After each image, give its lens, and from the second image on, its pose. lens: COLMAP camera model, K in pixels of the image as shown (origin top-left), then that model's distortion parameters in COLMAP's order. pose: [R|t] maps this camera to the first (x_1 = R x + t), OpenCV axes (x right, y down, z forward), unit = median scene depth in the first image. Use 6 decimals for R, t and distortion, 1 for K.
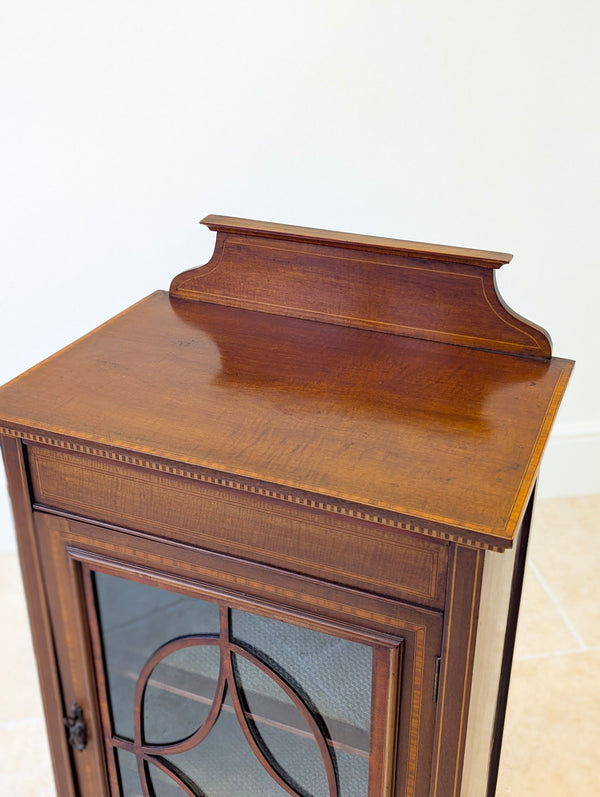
lens RADIAL K [[889.9, 0, 326.1], [0, 889.9, 363.4], [0, 0, 1]] dist [0.005410, 0.000000]
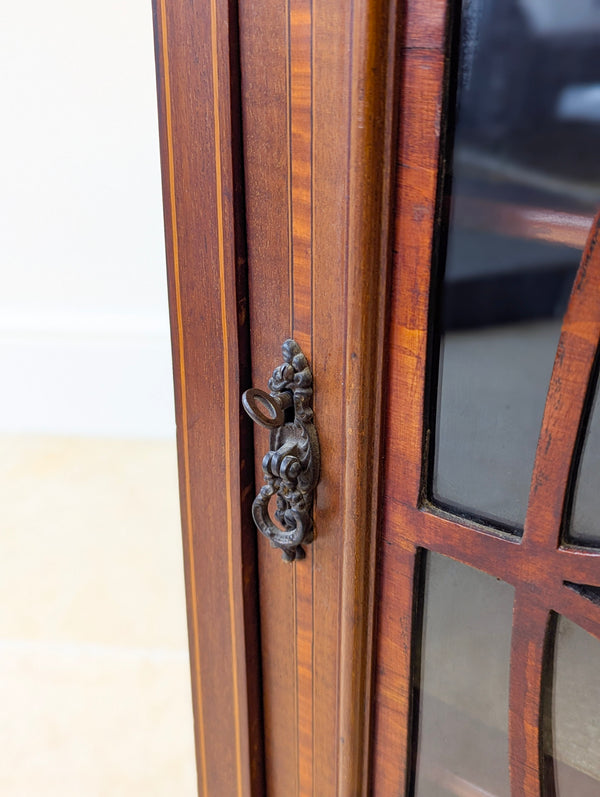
lens RADIAL K [[849.5, 0, 300.1], [0, 849.5, 394.8], [0, 0, 1]] dist [0.040530, 0.000000]
pose [[0.959632, 0.099858, -0.262933, -0.220860], [-0.108721, 0.993884, -0.019336, 0.412475], [0.259395, 0.047142, 0.964620, 0.793167]]
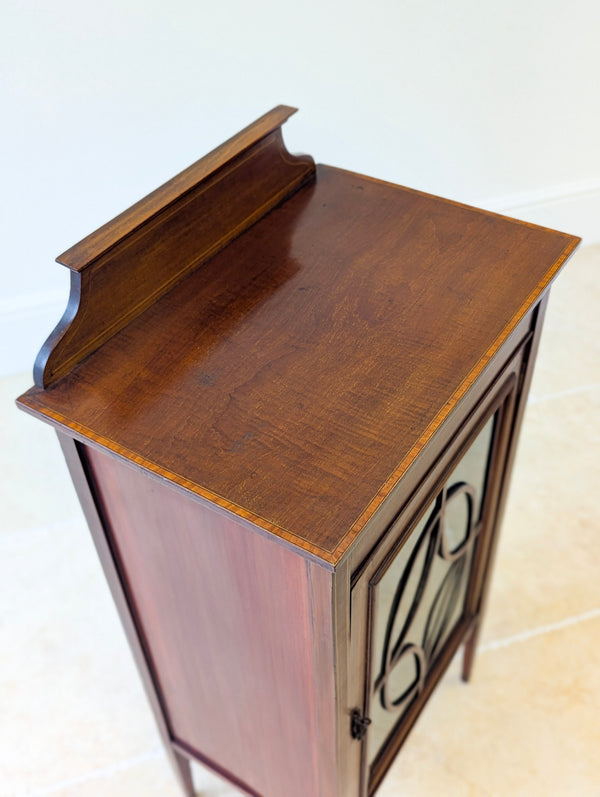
lens RADIAL K [[849.5, 0, 300.8], [0, 849.5, 404.7], [0, 0, 1]] dist [0.040530, 0.000000]
pose [[0.199906, -0.698023, 0.687605, -0.733967], [0.446990, 0.689459, 0.569953, -0.439124], [-0.871916, 0.193416, 0.449836, 0.575835]]
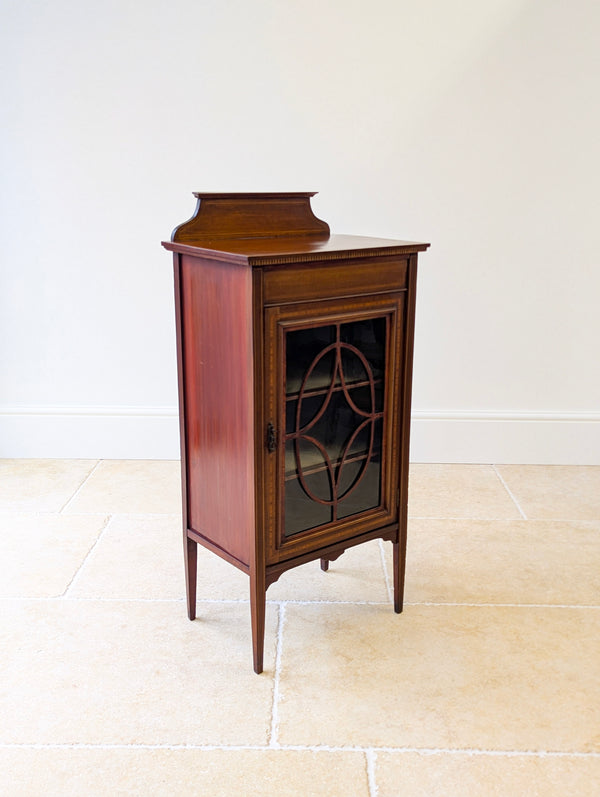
lens RADIAL K [[849.5, 0, 299.1], [0, 849.5, 394.3], [0, 0, 1]] dist [0.040530, 0.000000]
pose [[0.501497, -0.234753, 0.832701, -1.840243], [0.363736, 0.930497, 0.043262, 0.273933], [-0.784982, 0.281188, 0.552030, -0.096895]]
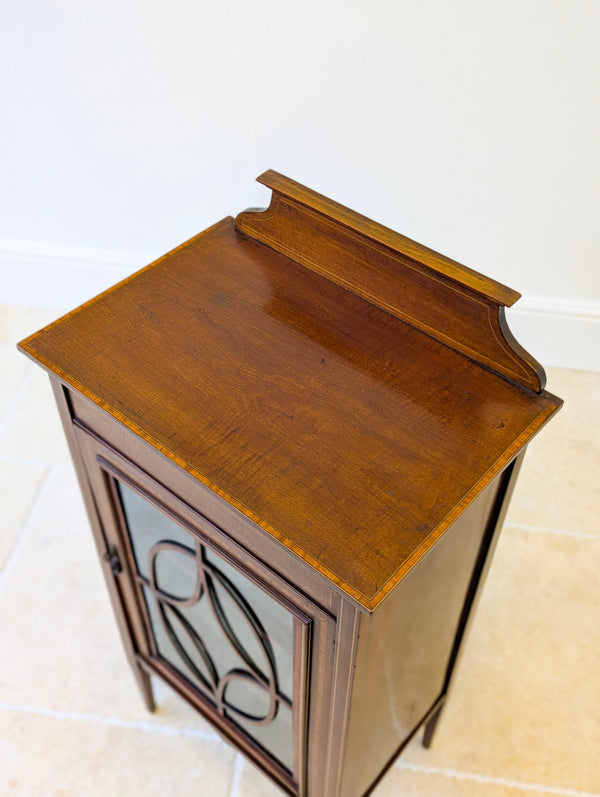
lens RADIAL K [[849.5, 0, 317.5], [0, 849.5, 394.1], [0, 0, 1]] dist [0.040530, 0.000000]
pose [[0.947346, 0.238614, -0.213540, 0.218833], [-0.148326, 0.918010, 0.367774, -0.330924], [0.283788, -0.316736, 0.905065, 0.033161]]
